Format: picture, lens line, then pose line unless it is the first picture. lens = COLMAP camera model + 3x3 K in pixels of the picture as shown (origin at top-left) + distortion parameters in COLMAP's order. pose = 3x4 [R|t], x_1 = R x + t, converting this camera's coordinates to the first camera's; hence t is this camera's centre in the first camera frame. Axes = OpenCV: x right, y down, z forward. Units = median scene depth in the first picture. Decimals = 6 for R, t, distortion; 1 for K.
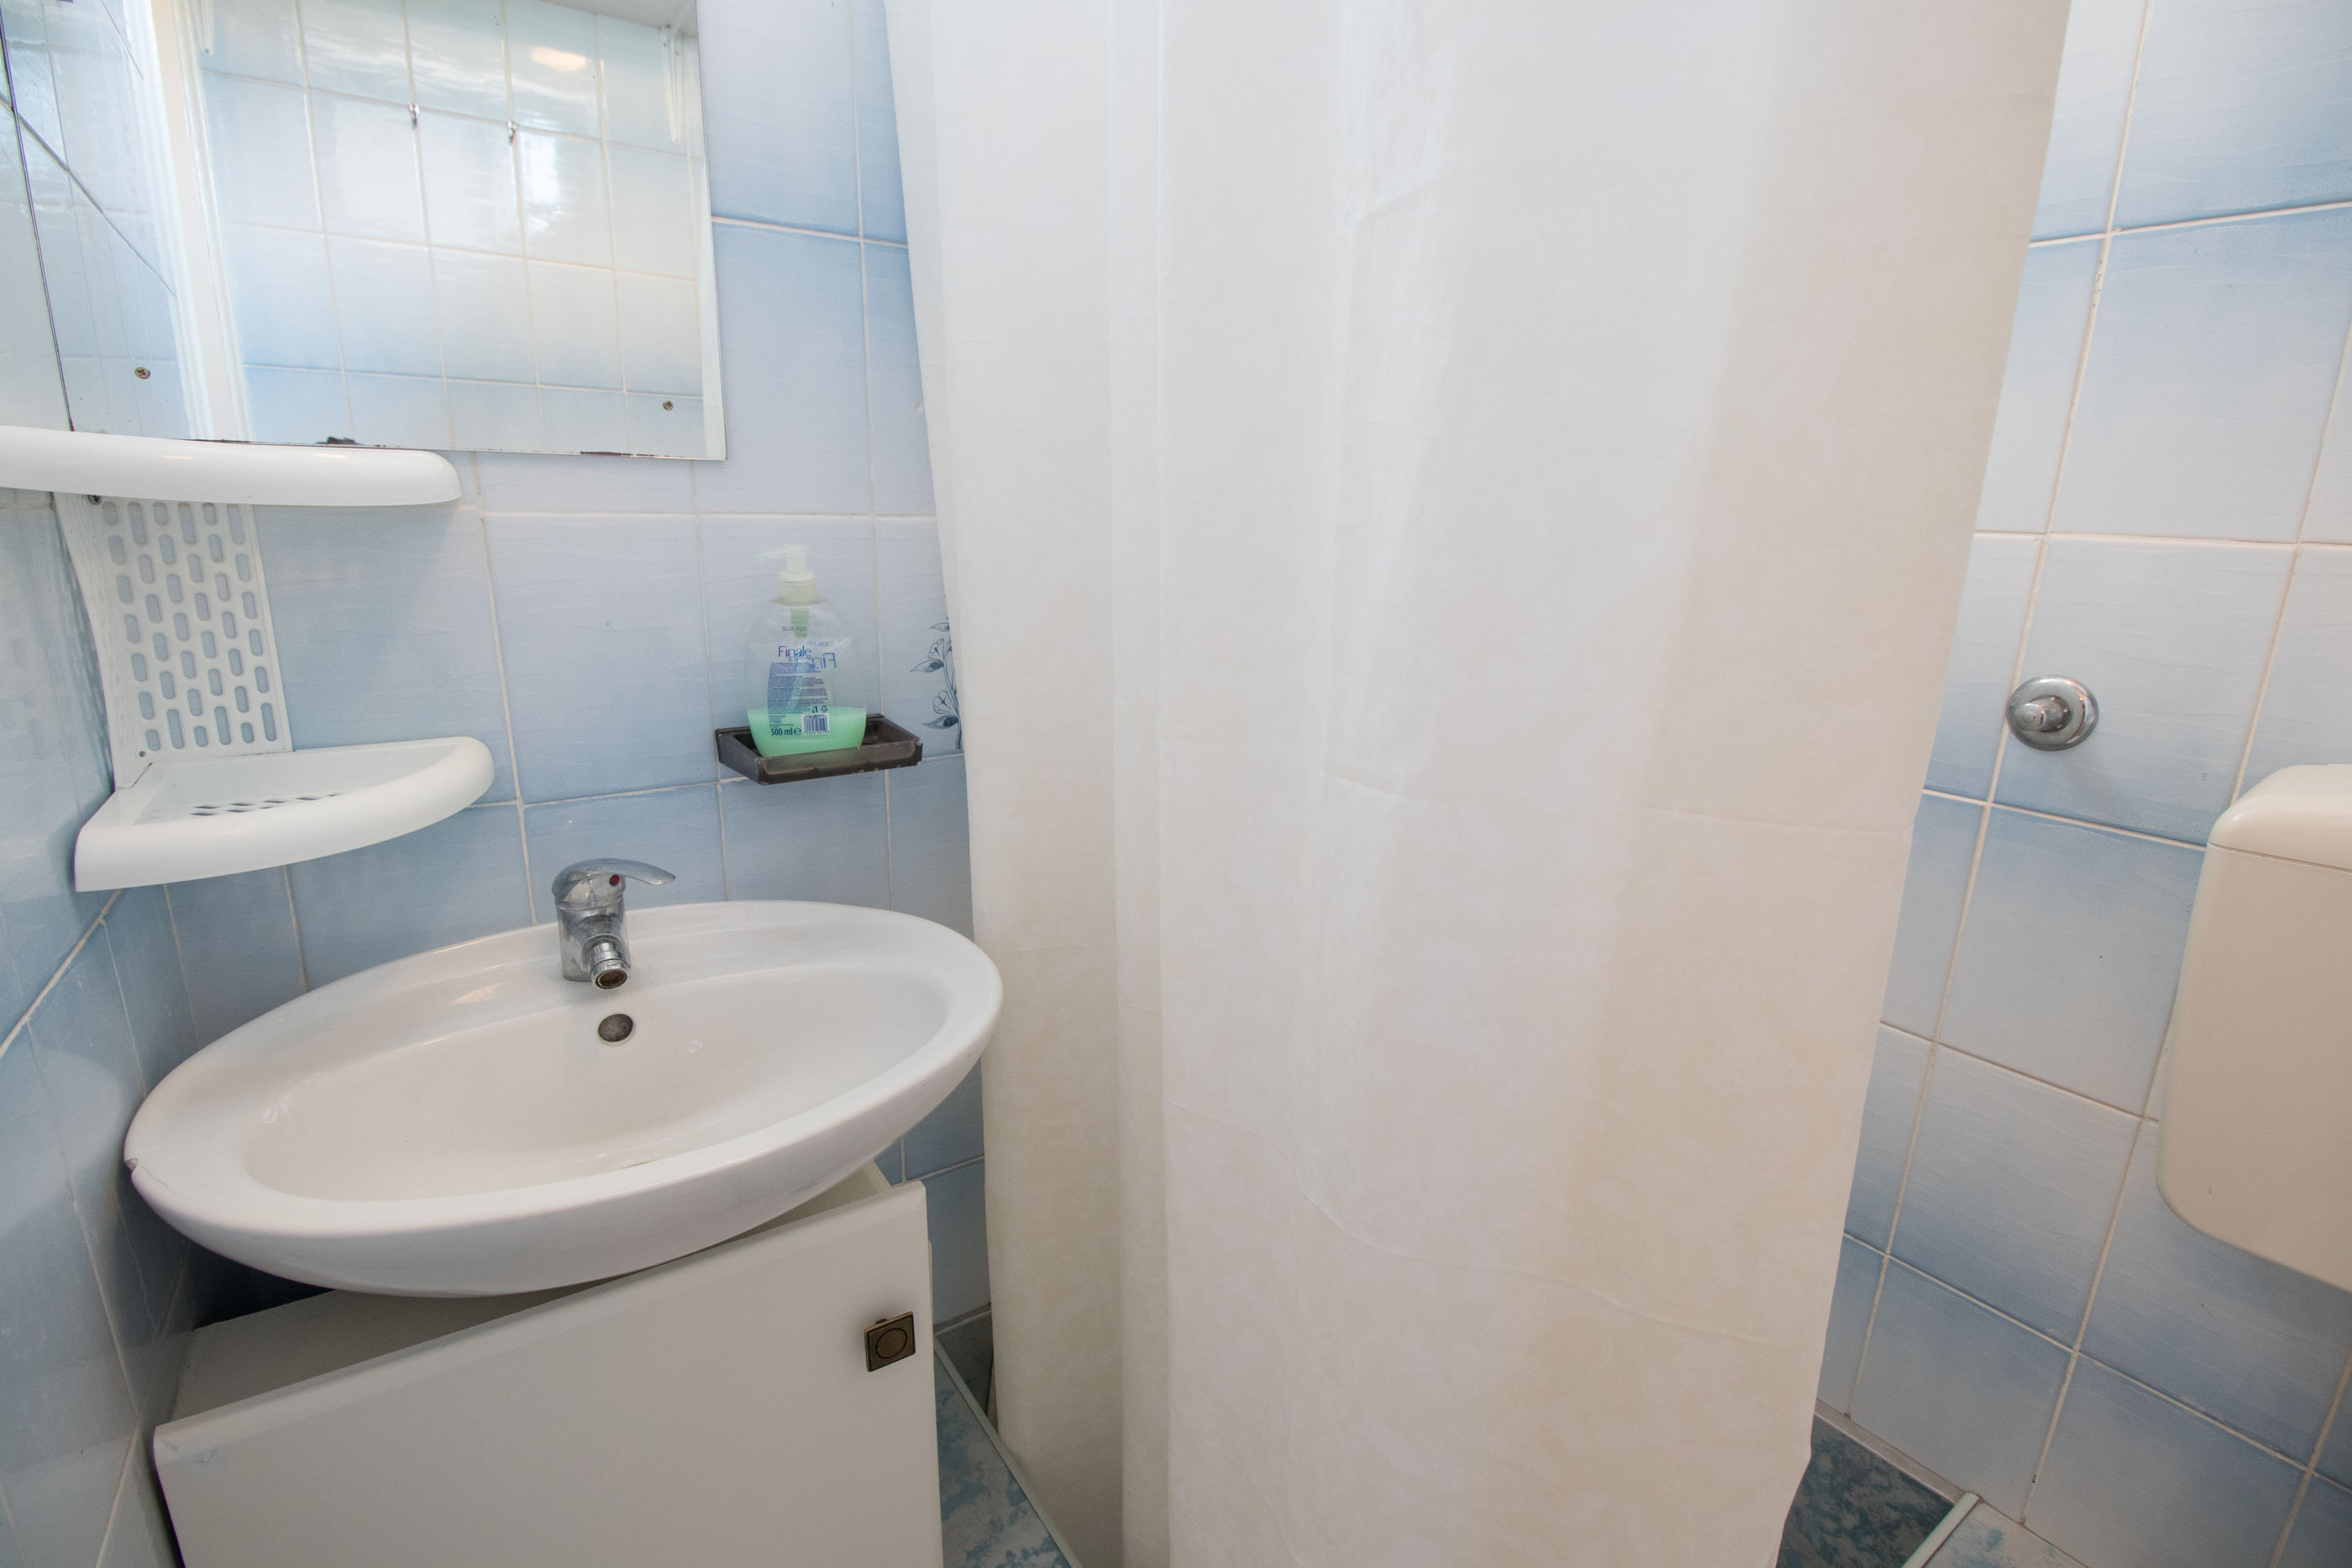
lens RADIAL K [[1082.9, 0, 1155.6], [0, 1082.9, 777.9], [0, 0, 1]] dist [0.000020, -0.013662]
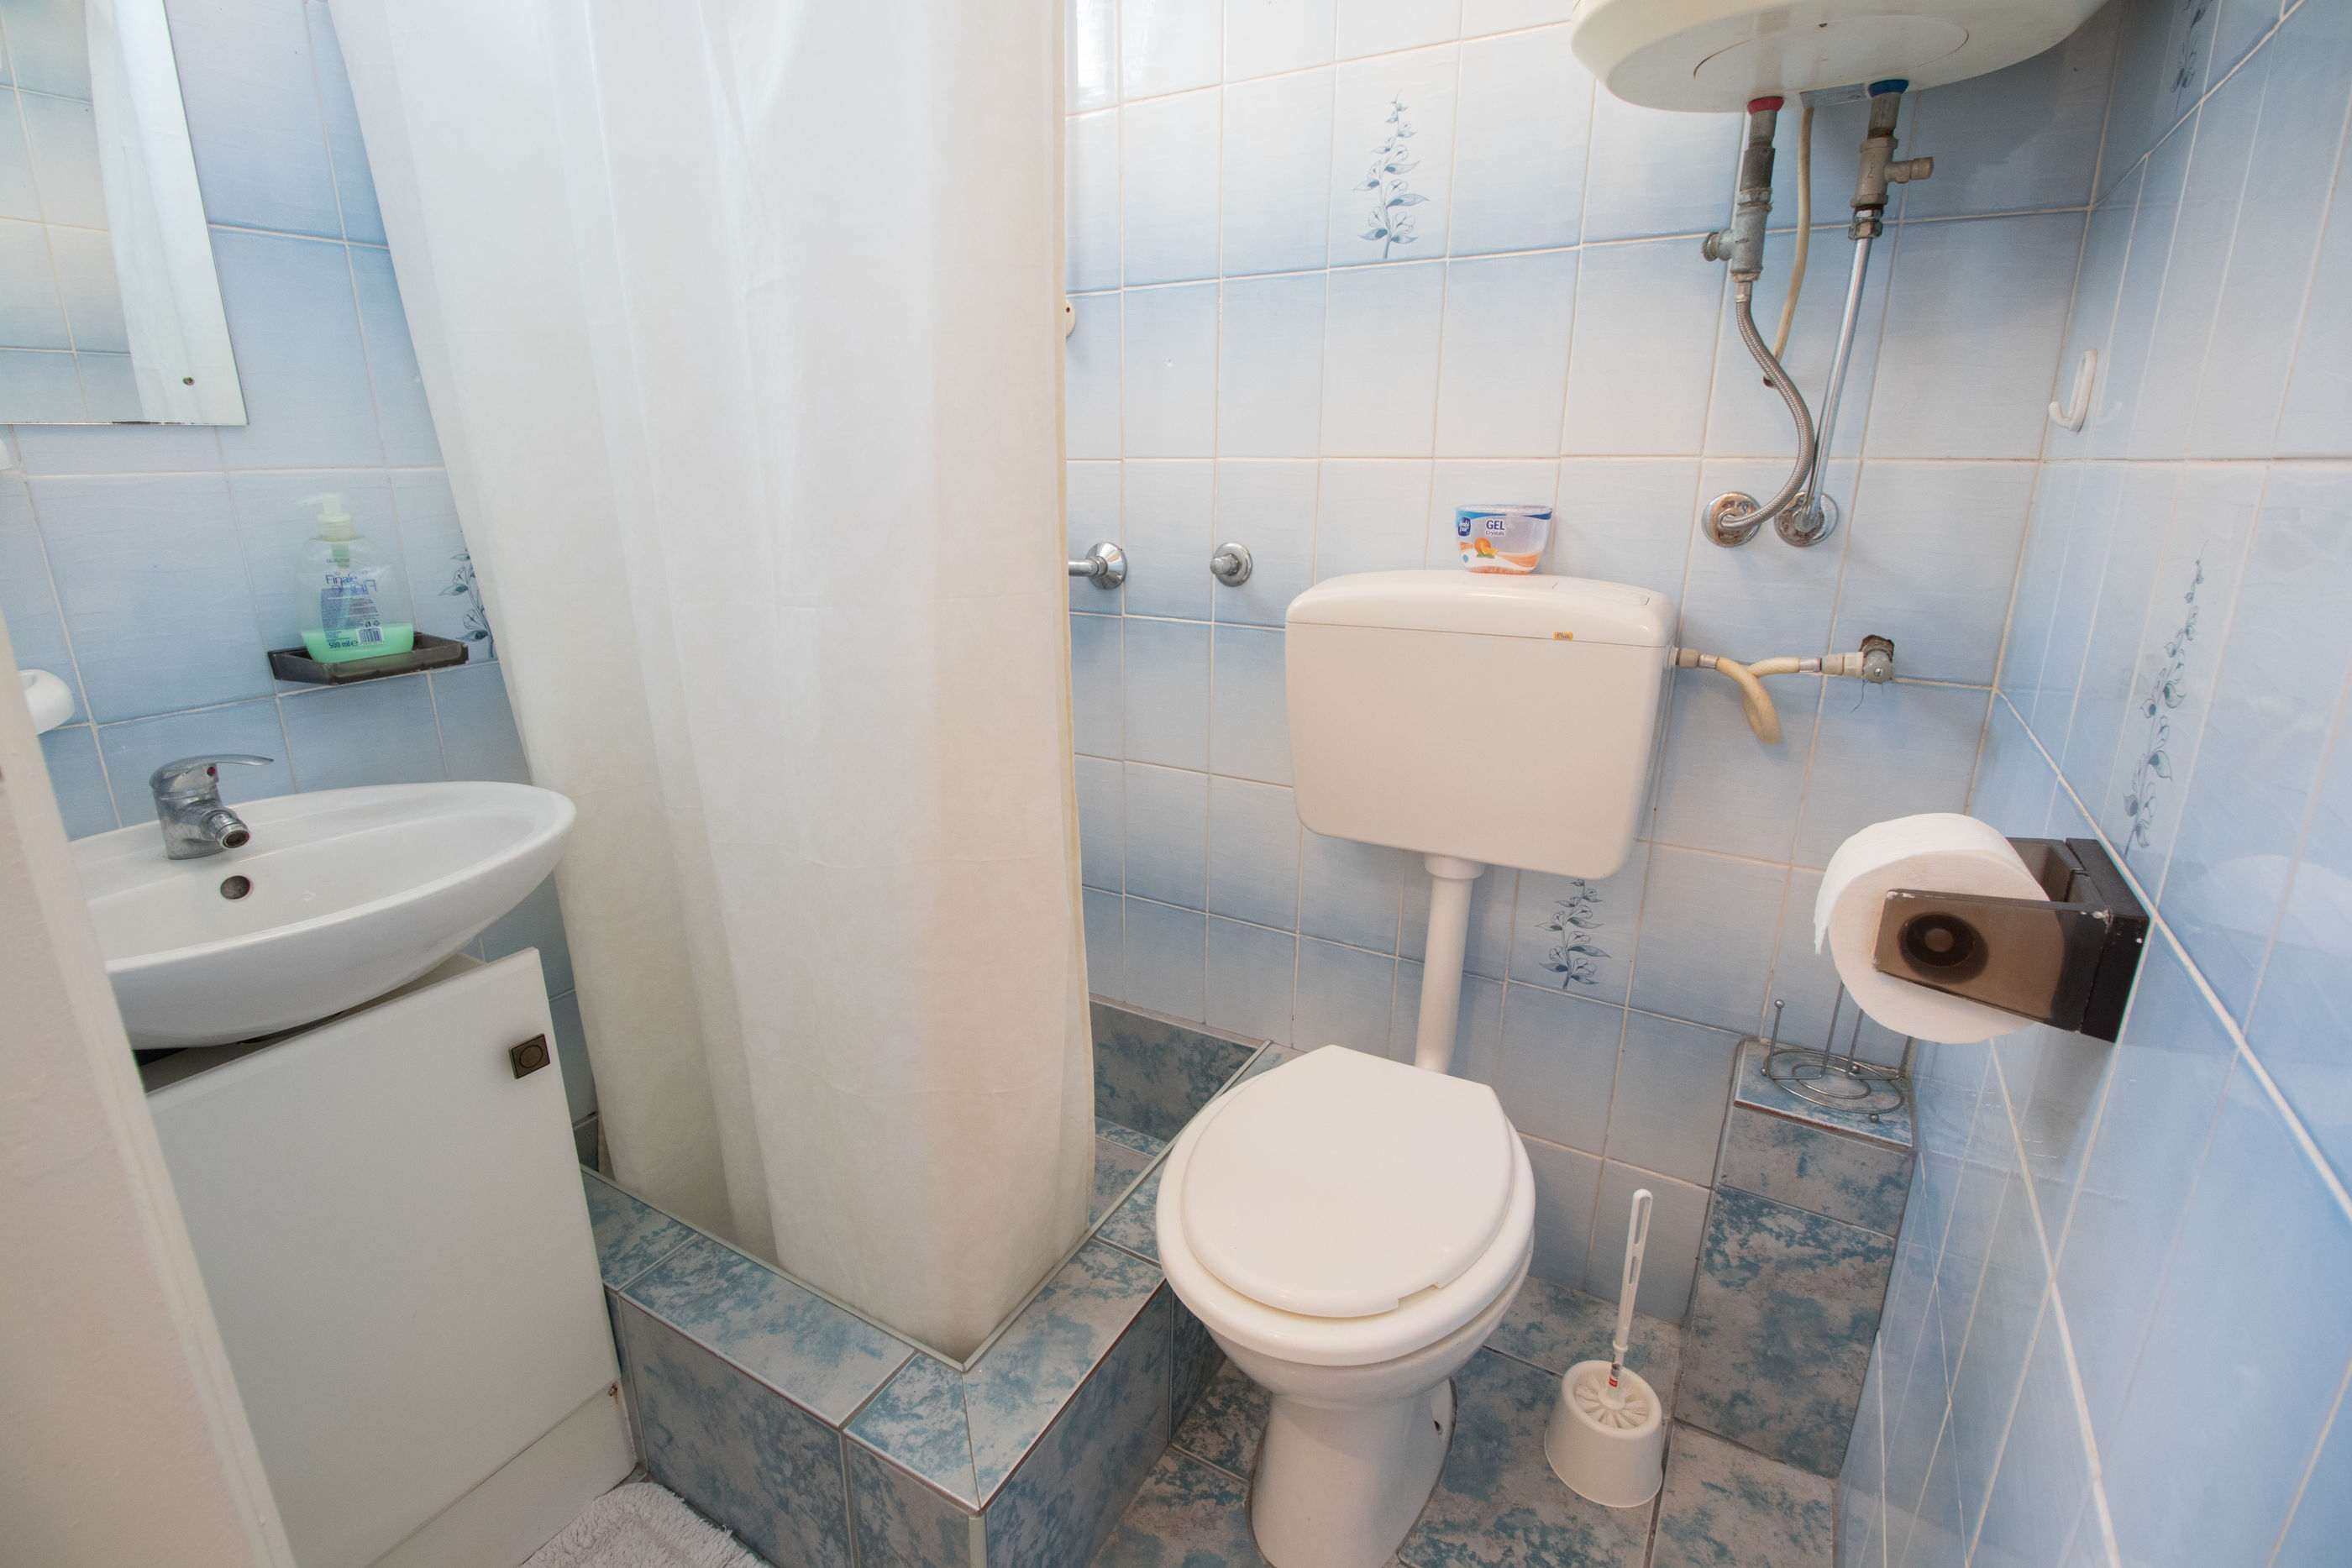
lens RADIAL K [[1082.9, 0, 1155.6], [0, 1082.9, 777.9], [0, 0, 1]] dist [0.000020, -0.013662]
pose [[0.901696, -0.143005, 0.408037, -0.026980], [0.123218, 0.989577, 0.074525, 0.132078], [-0.414442, -0.016921, 0.909919, -0.517447]]
